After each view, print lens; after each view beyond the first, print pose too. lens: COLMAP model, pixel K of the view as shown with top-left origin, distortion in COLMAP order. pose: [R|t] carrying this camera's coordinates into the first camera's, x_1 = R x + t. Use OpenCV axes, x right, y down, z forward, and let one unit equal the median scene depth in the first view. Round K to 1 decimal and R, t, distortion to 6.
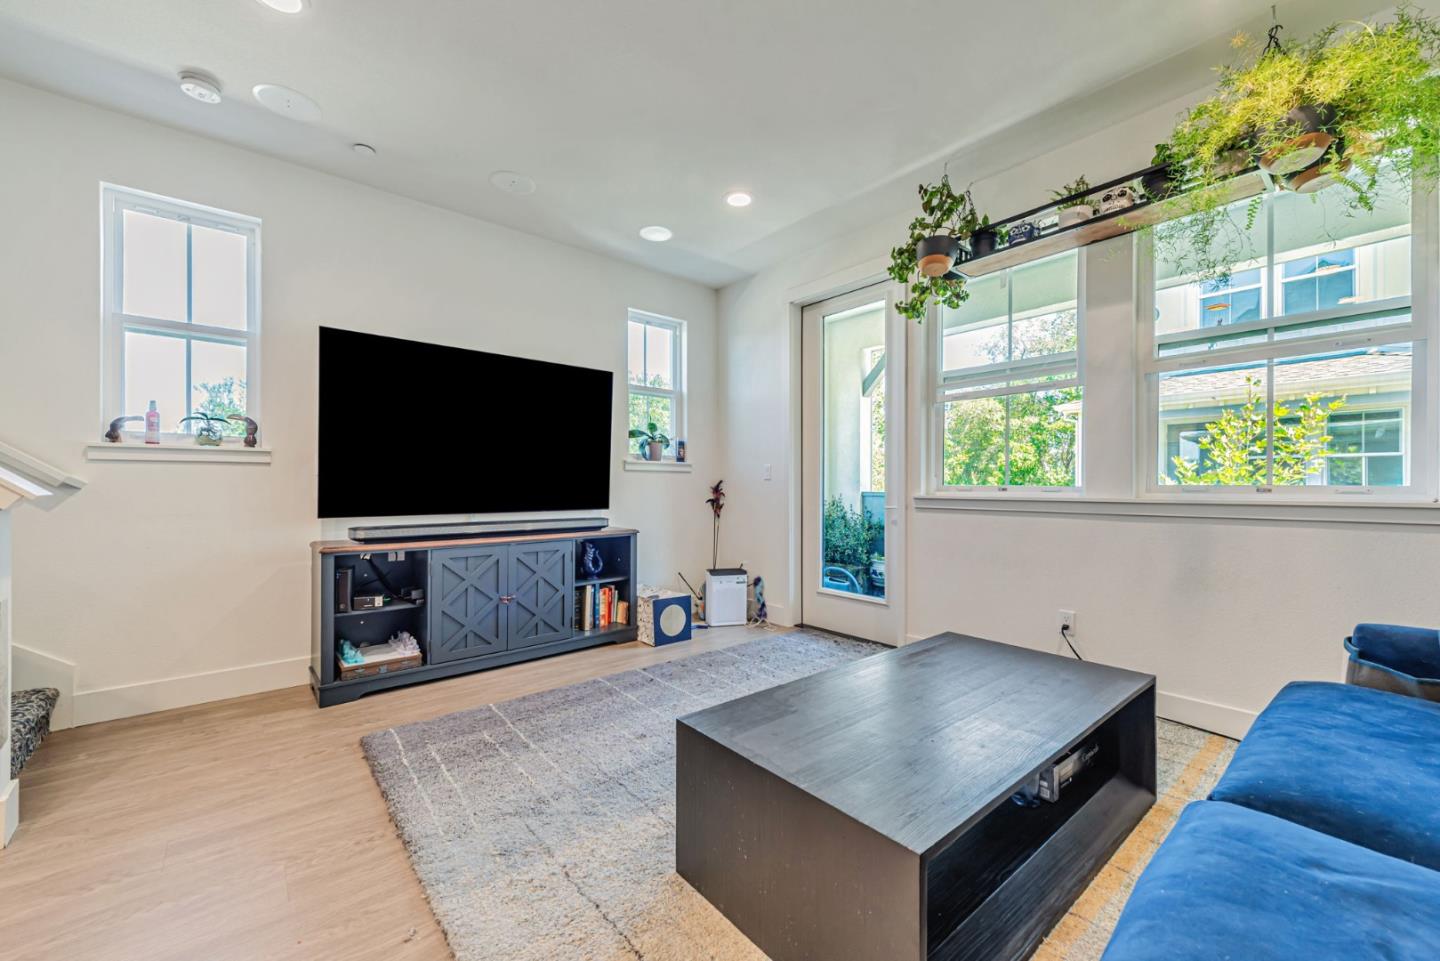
lens RADIAL K [[585.9, 0, 680.4], [0, 585.9, 481.0], [0, 0, 1]] dist [-0.002143, -0.000014]
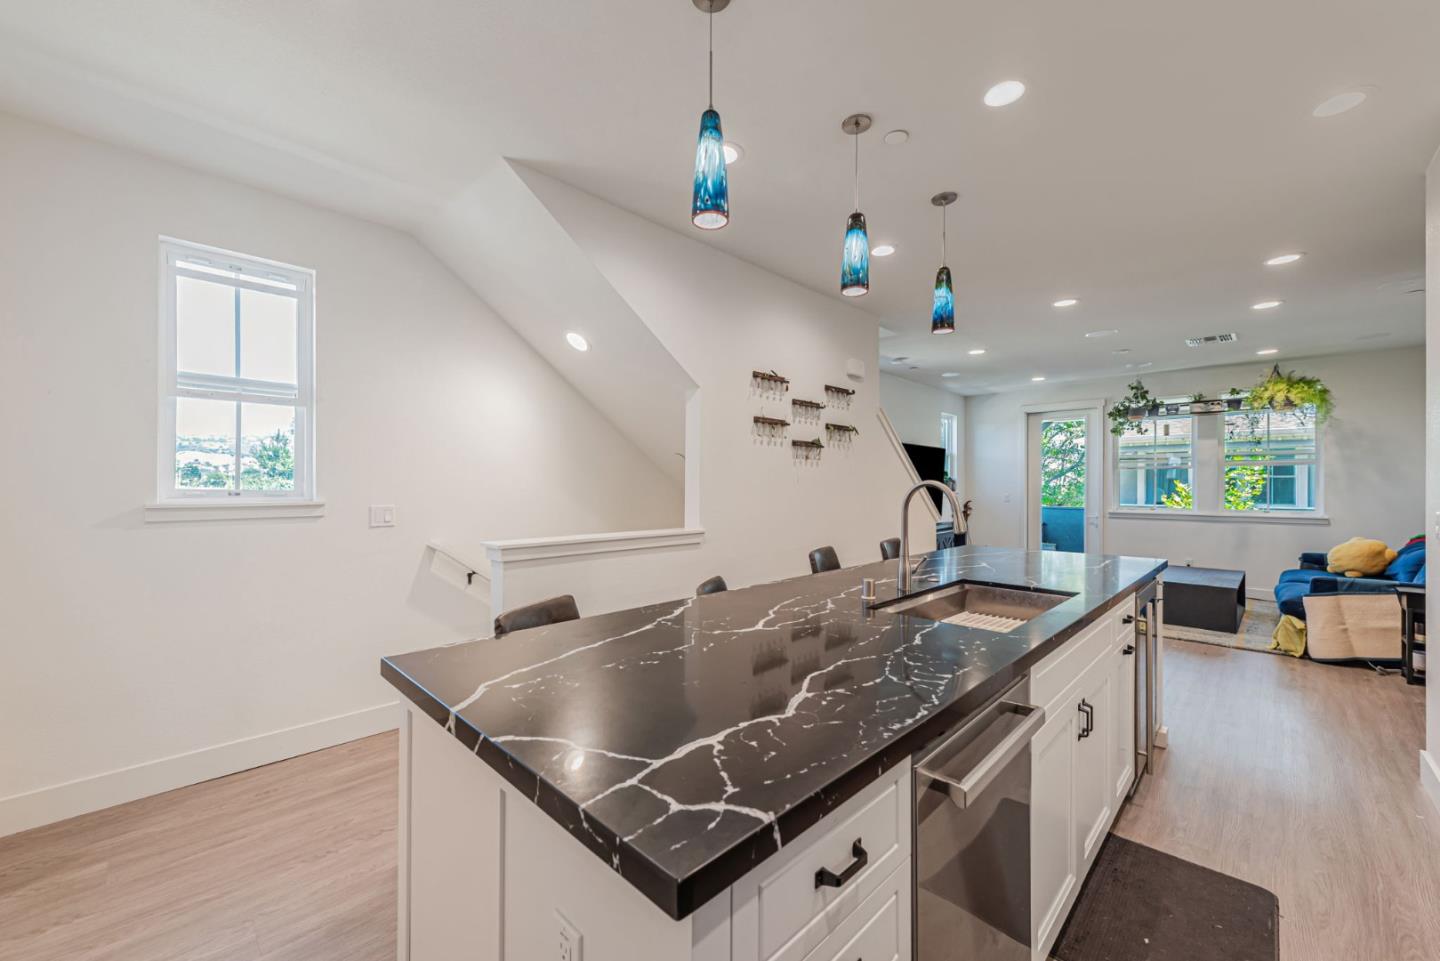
lens RADIAL K [[565.7, 0, 719.9], [0, 565.7, 485.5], [0, 0, 1]] dist [0.022765, 0.000034]
pose [[0.995659, -0.010038, 0.092531, -0.999900], [0.009476, 0.999934, 0.006510, -0.078696], [-0.092590, -0.005605, 0.995689, -0.806334]]
